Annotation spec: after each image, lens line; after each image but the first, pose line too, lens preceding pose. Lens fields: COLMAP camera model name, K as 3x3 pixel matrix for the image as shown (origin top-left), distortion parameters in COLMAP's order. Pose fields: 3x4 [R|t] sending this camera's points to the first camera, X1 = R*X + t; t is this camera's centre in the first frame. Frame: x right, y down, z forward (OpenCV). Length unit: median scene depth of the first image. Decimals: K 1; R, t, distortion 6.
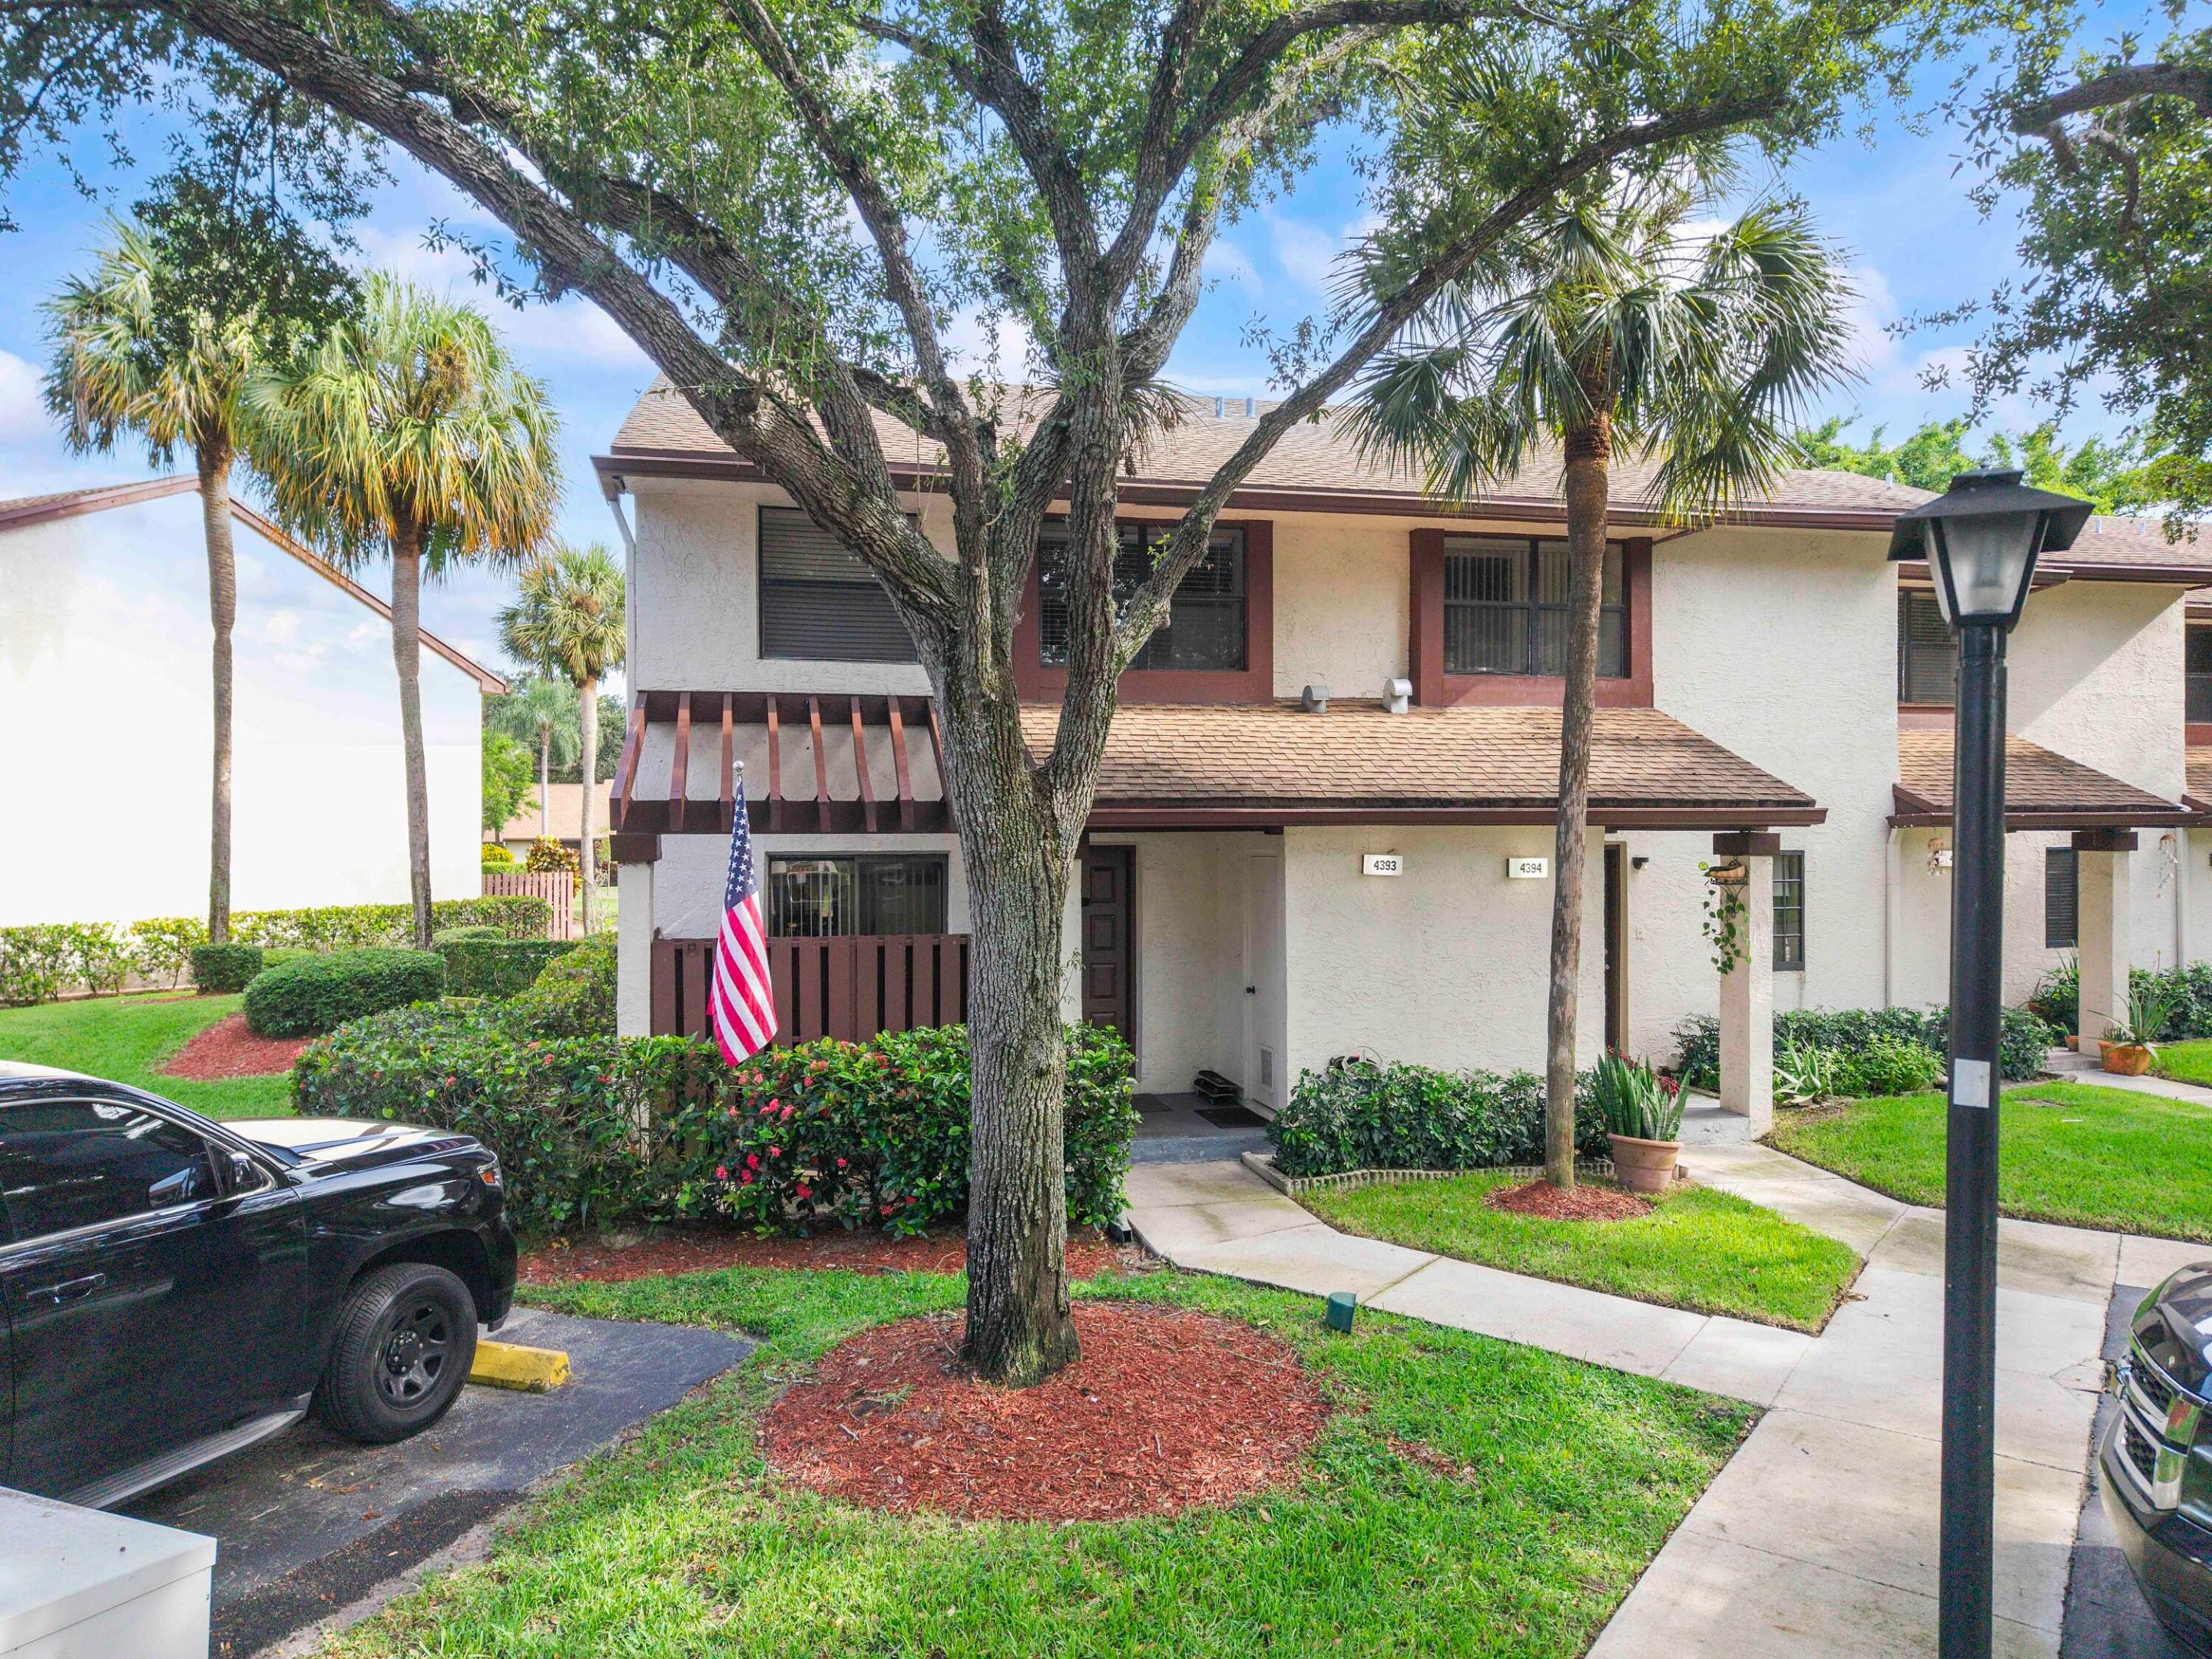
lens RADIAL K [[1503.6, 0, 1106.0], [0, 1503.6, 829.5], [0, 0, 1]] dist [0.019270, -0.009611]
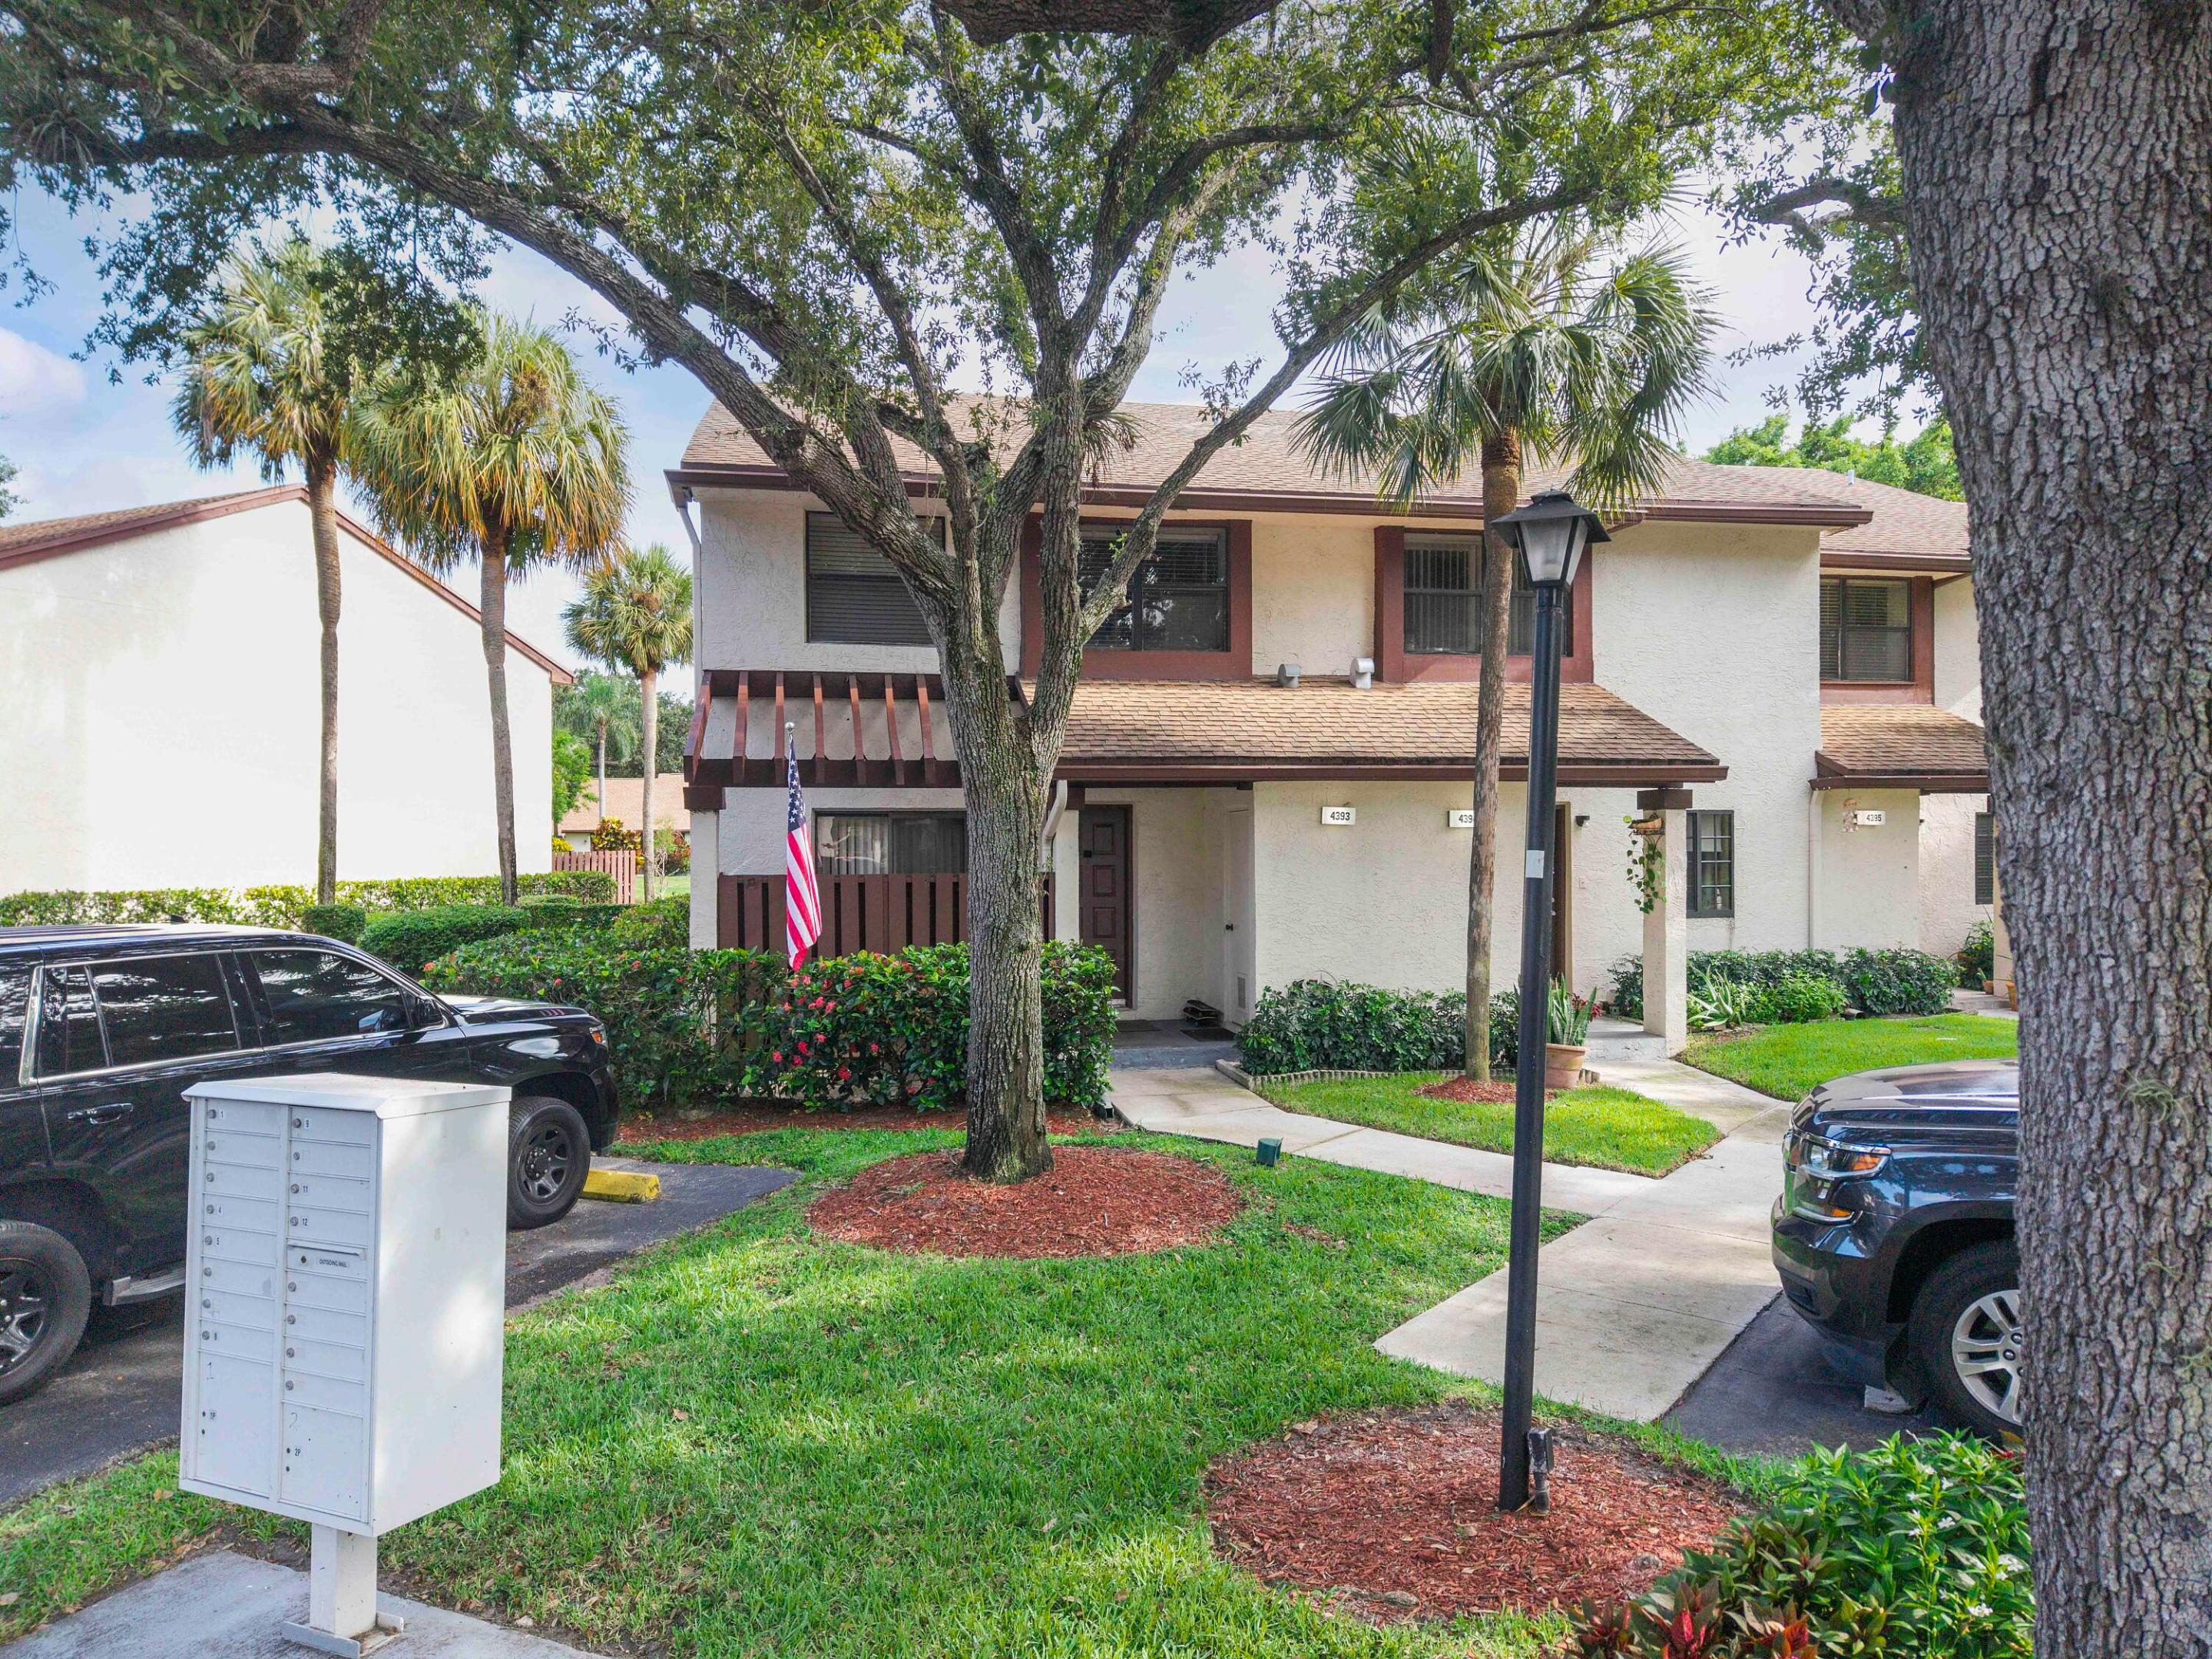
lens RADIAL K [[1504.8, 0, 1106.0], [0, 1504.8, 829.5], [0, 0, 1]] dist [0.046392, -0.051833]
pose [[0.999513, -0.001570, -0.031169, 0.043764], [0.001591, 0.999999, 0.000651, 0.036200], [0.031167, -0.000701, 0.999514, -0.187398]]
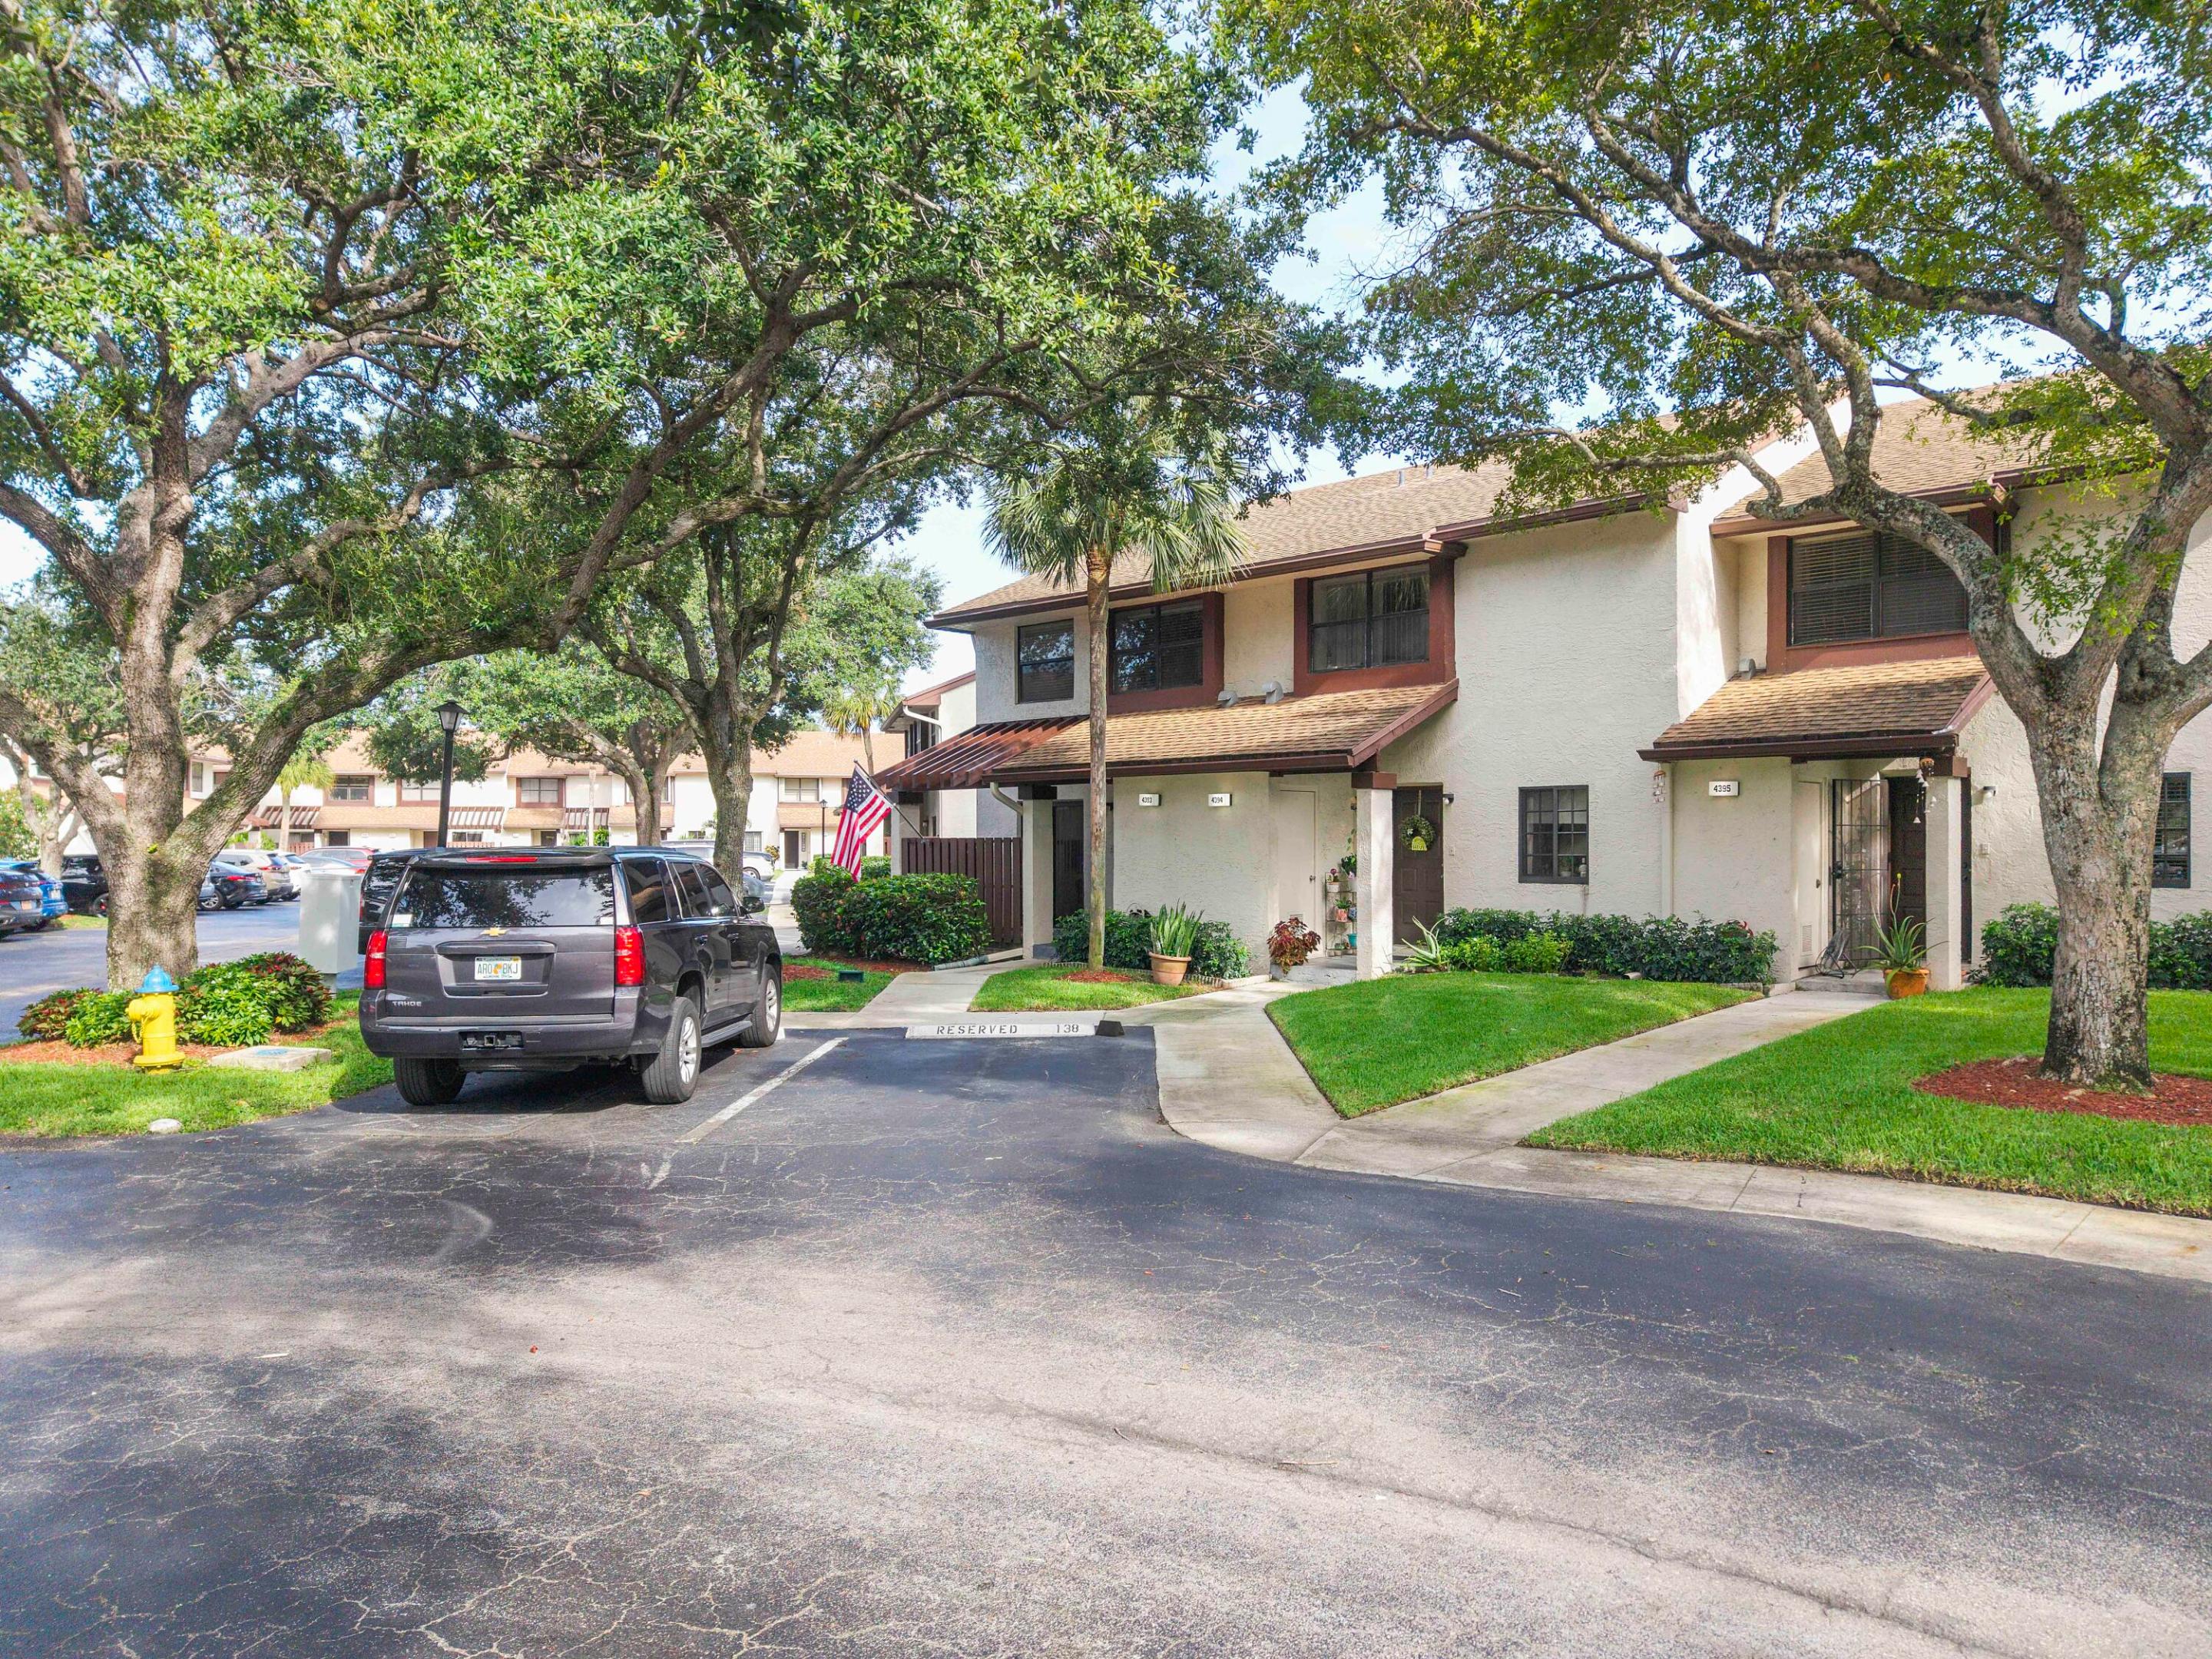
lens RADIAL K [[1503.6, 0, 1106.0], [0, 1503.6, 829.5], [0, 0, 1]] dist [0.019270, -0.009611]
pose [[0.551801, -0.003453, -0.833969, 1.725266], [0.020895, 0.999735, 0.009686, 0.040829], [0.833714, -0.022770, 0.551726, 0.011108]]
